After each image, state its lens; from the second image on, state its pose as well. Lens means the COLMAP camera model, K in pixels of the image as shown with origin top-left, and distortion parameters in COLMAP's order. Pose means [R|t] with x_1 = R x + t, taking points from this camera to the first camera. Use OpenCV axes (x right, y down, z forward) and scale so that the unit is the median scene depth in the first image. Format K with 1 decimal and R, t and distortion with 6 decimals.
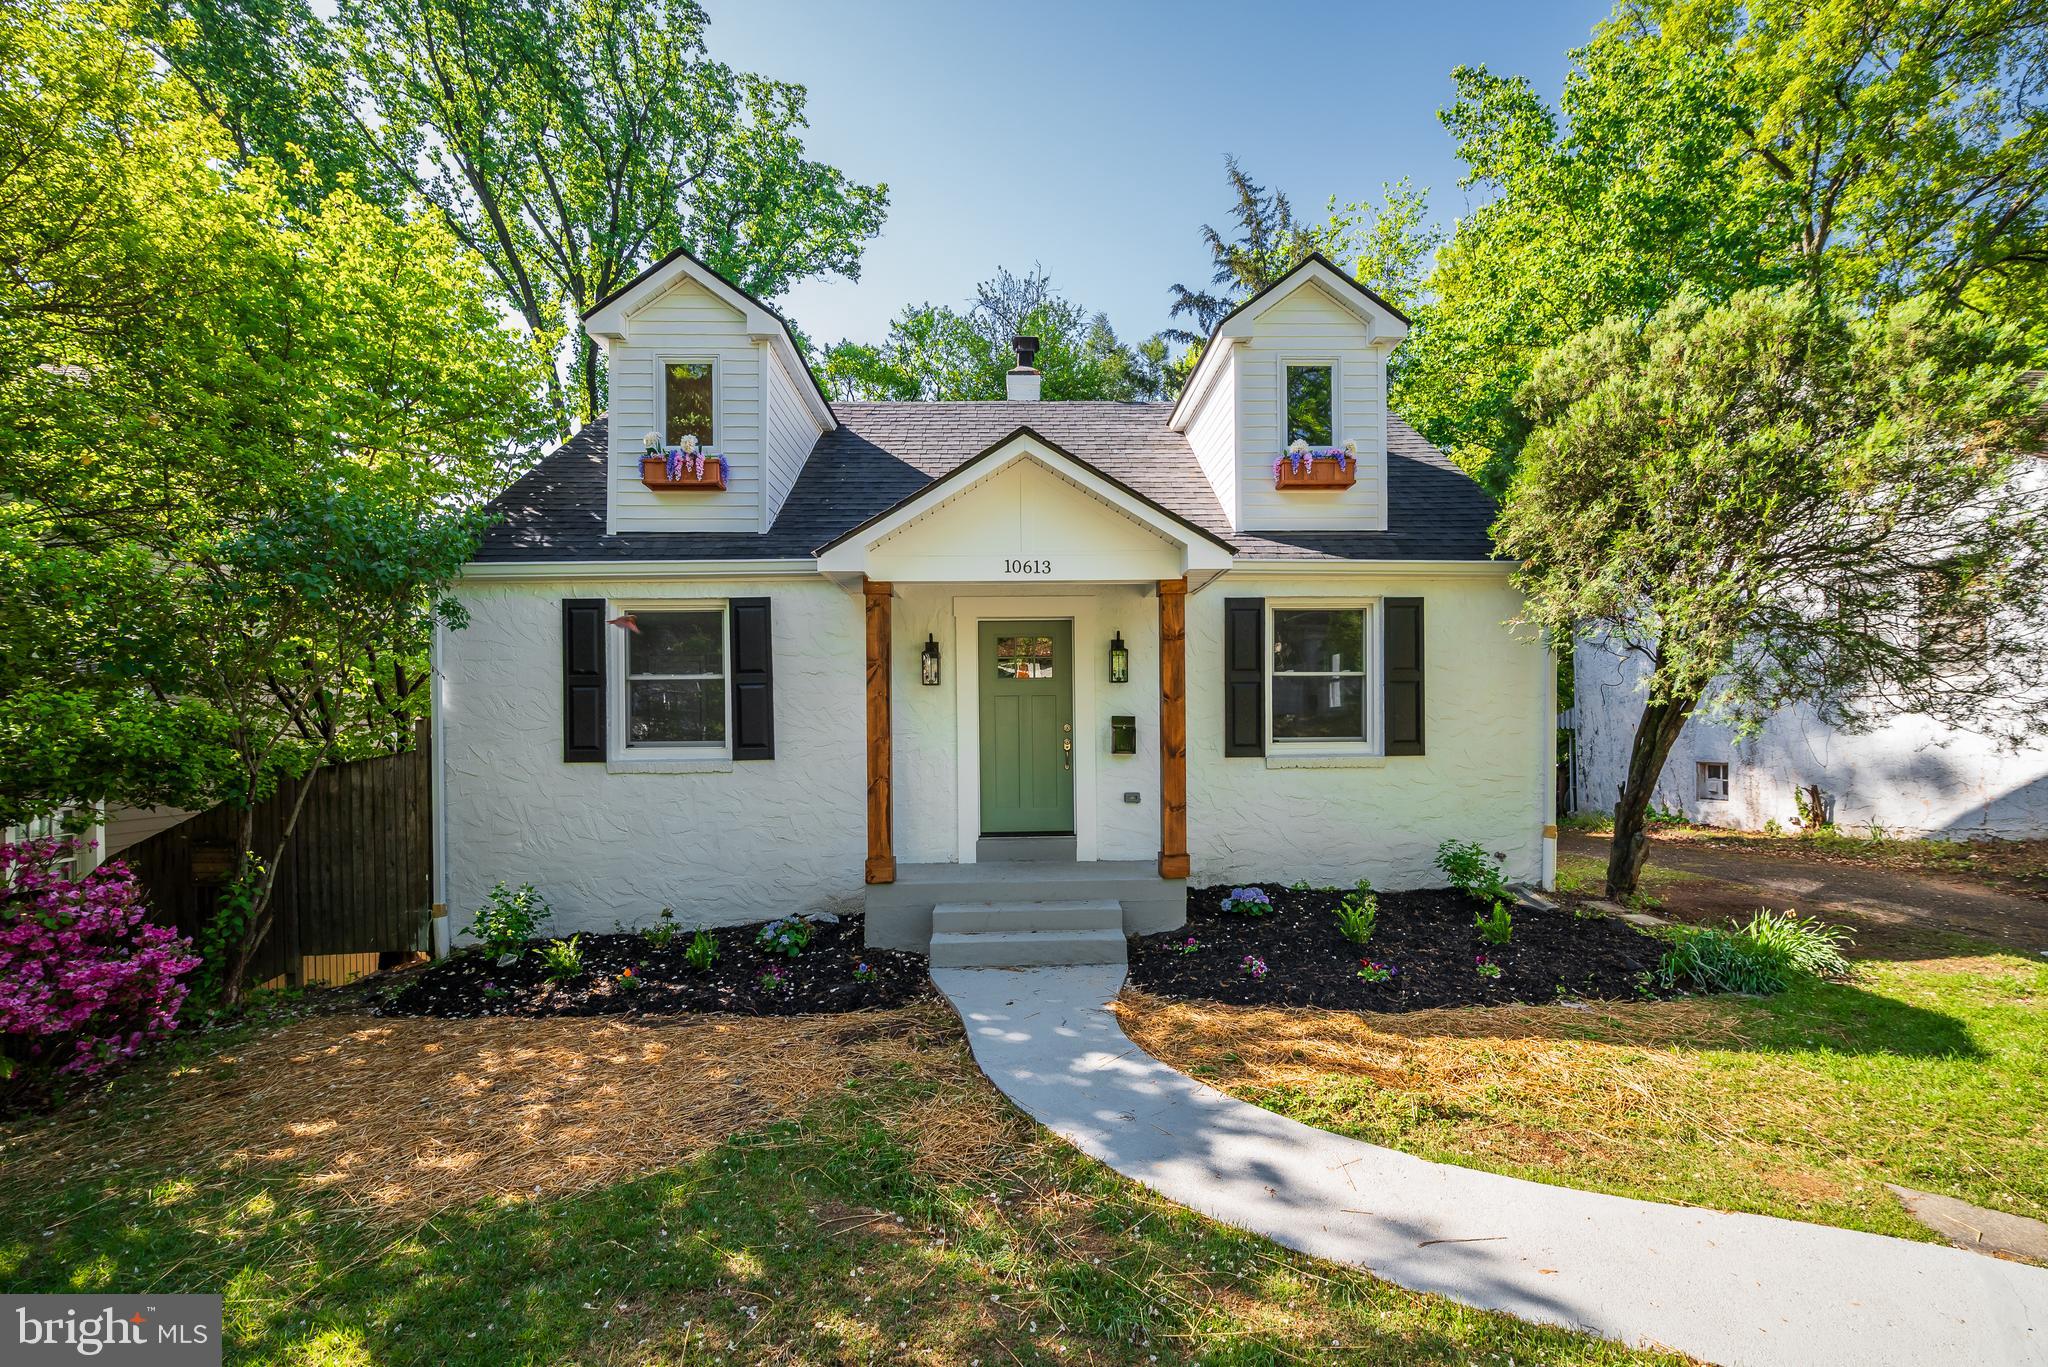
lens RADIAL K [[839.2, 0, 1017.1], [0, 839.2, 711.6], [0, 0, 1]] dist [-0.002487, -0.000597]
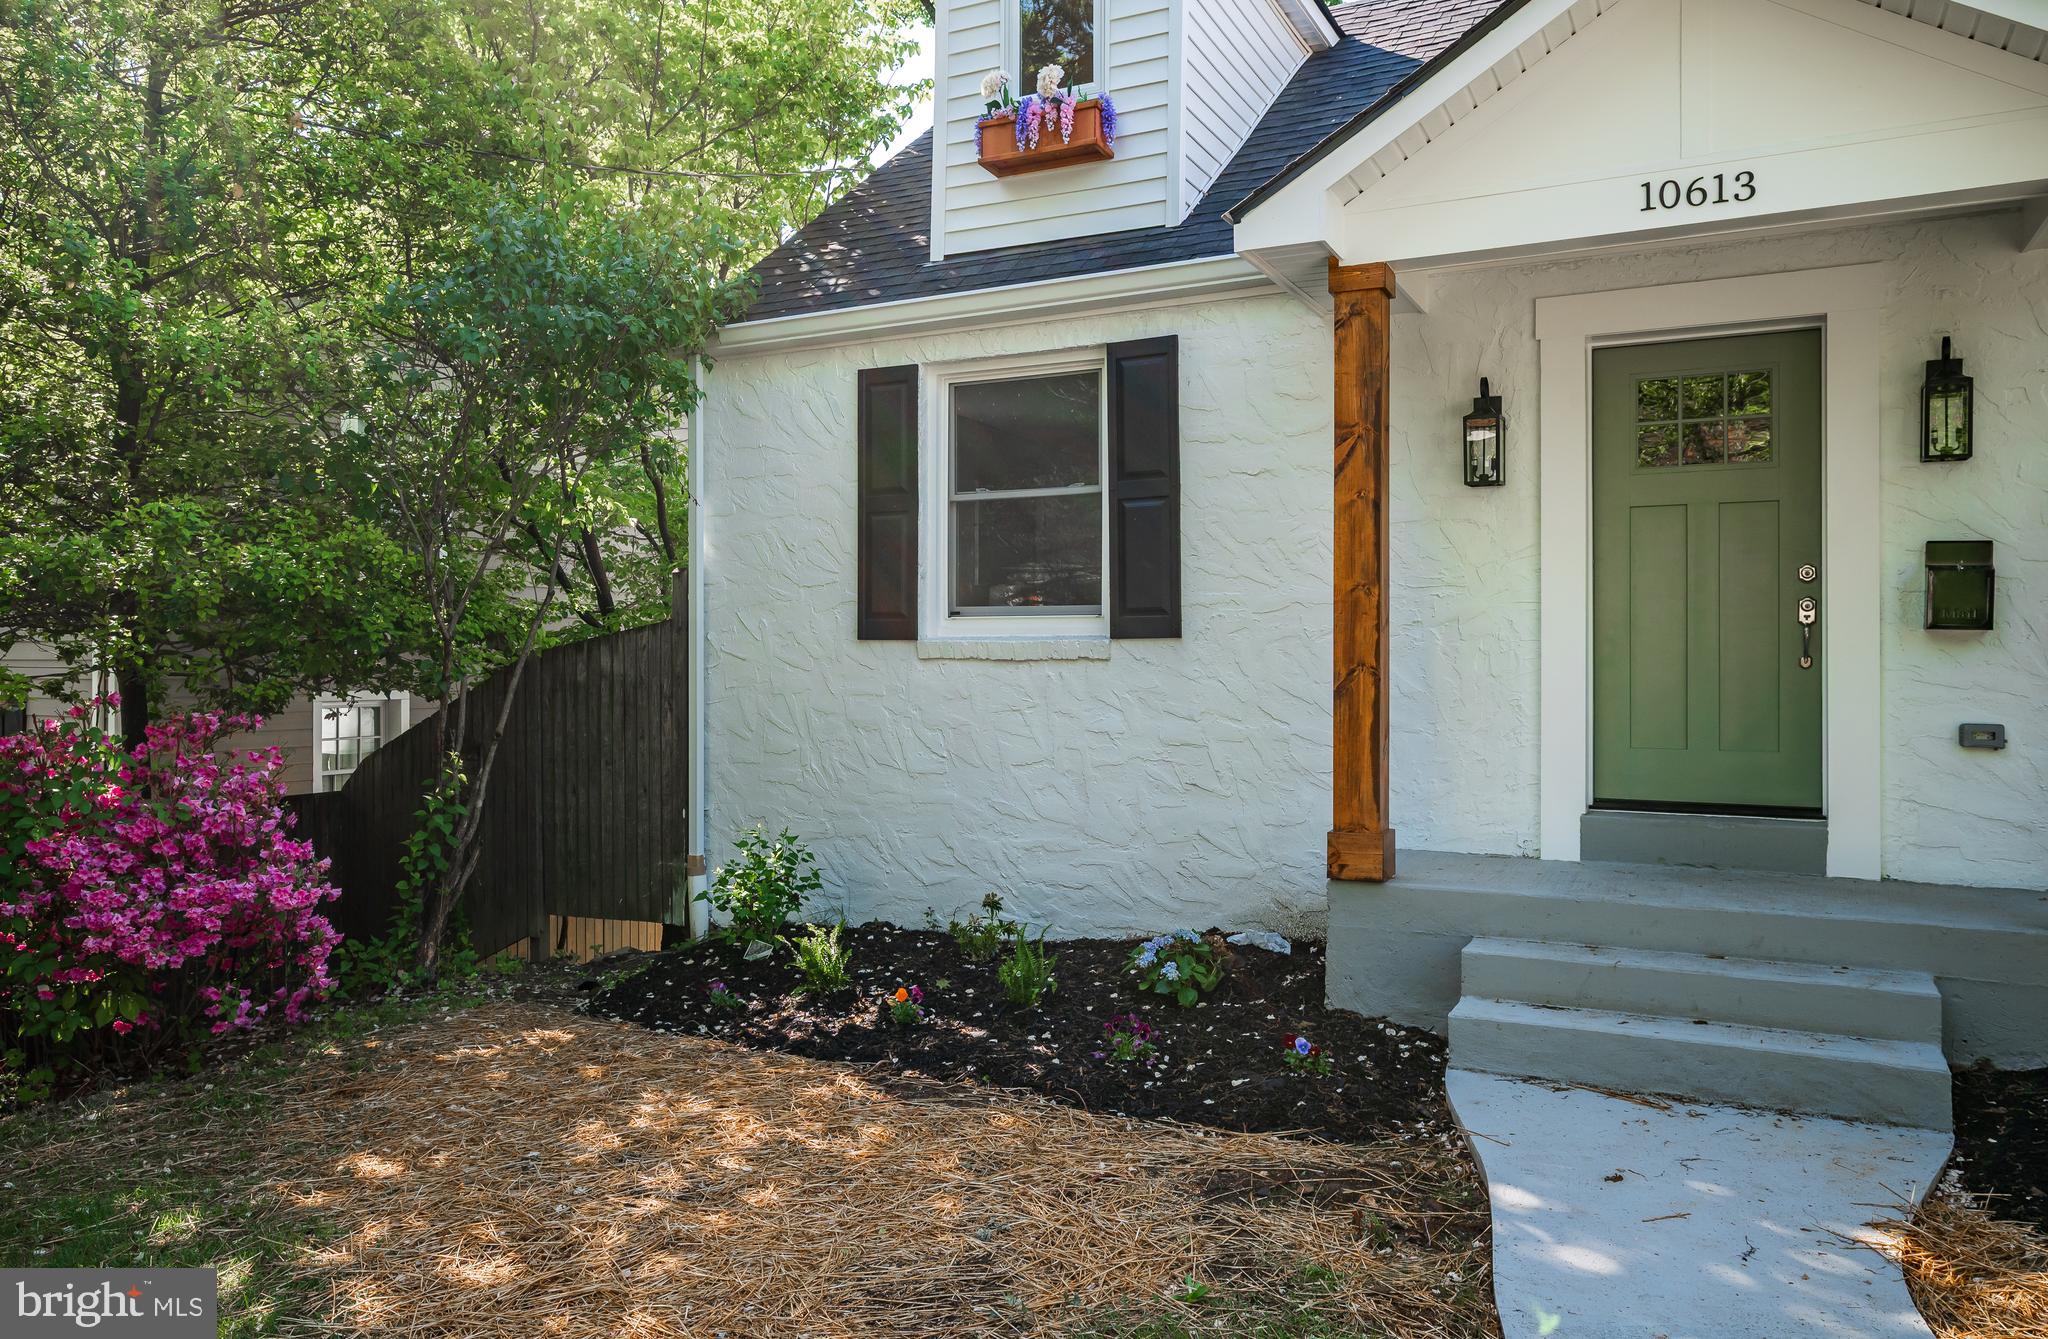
lens RADIAL K [[1389.0, 0, 1031.0], [0, 1389.0, 633.6], [0, 0, 1]] dist [-0.002376, 0.000349]
pose [[0.885892, 0.009034, -0.463804, 0.040354], [-0.005806, 0.999948, 0.008388, 0.051766], [0.463856, -0.004738, 0.885898, 0.183720]]
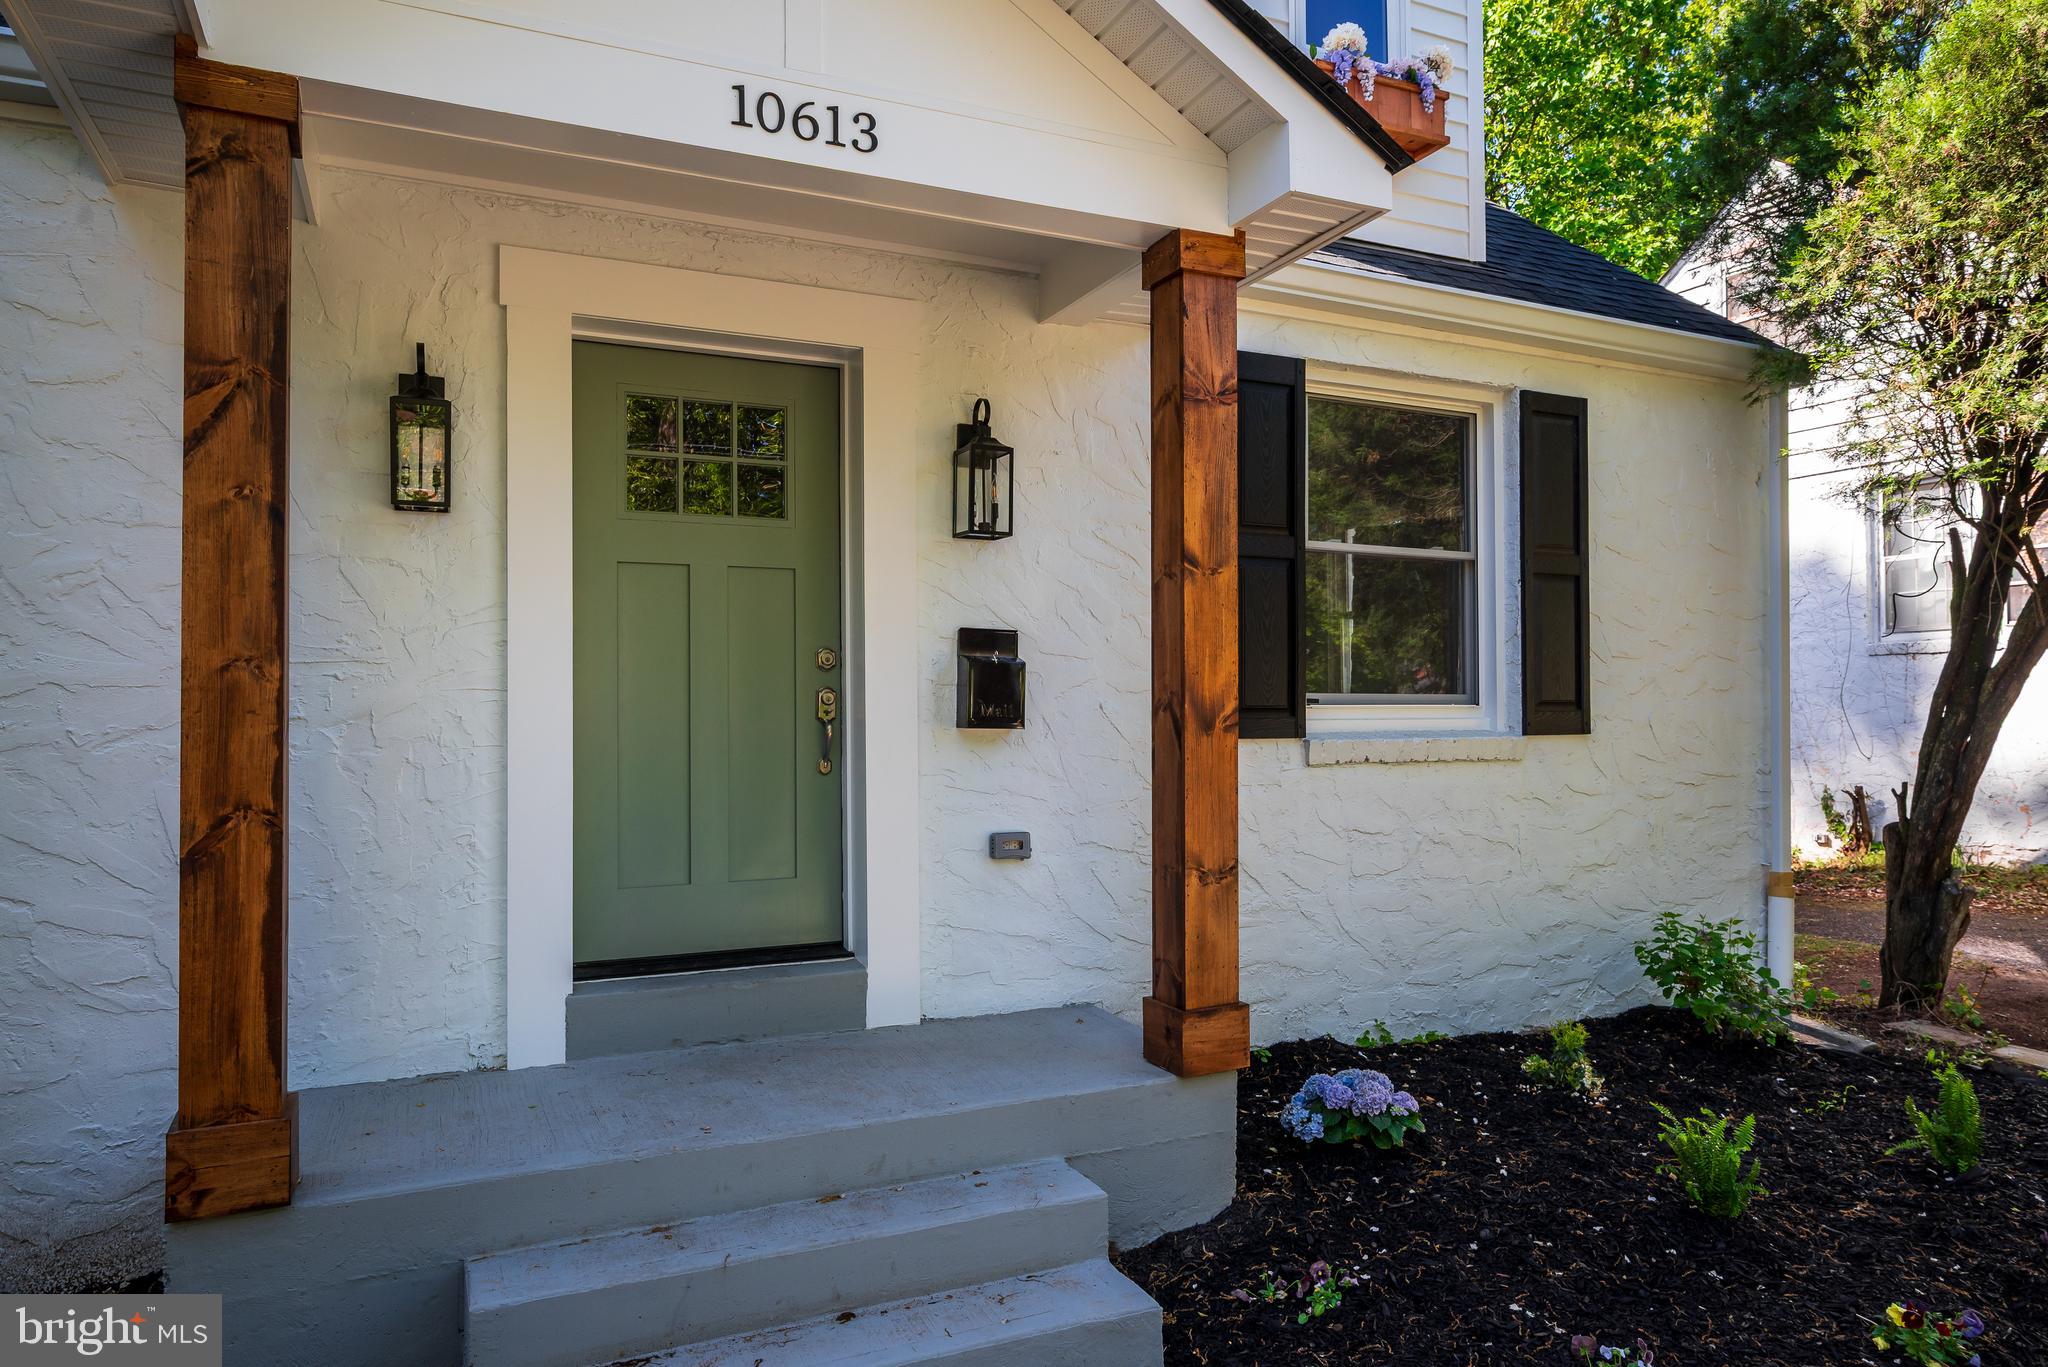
lens RADIAL K [[1272.8, 0, 1035.1], [0, 1272.8, 691.1], [0, 0, 1]] dist [-0.000589, 0.000062]
pose [[0.907922, 0.014783, 0.418878, -0.098955], [-0.012737, 0.999889, -0.007680, 0.039622], [-0.418945, 0.001638, 0.908010, 0.506347]]
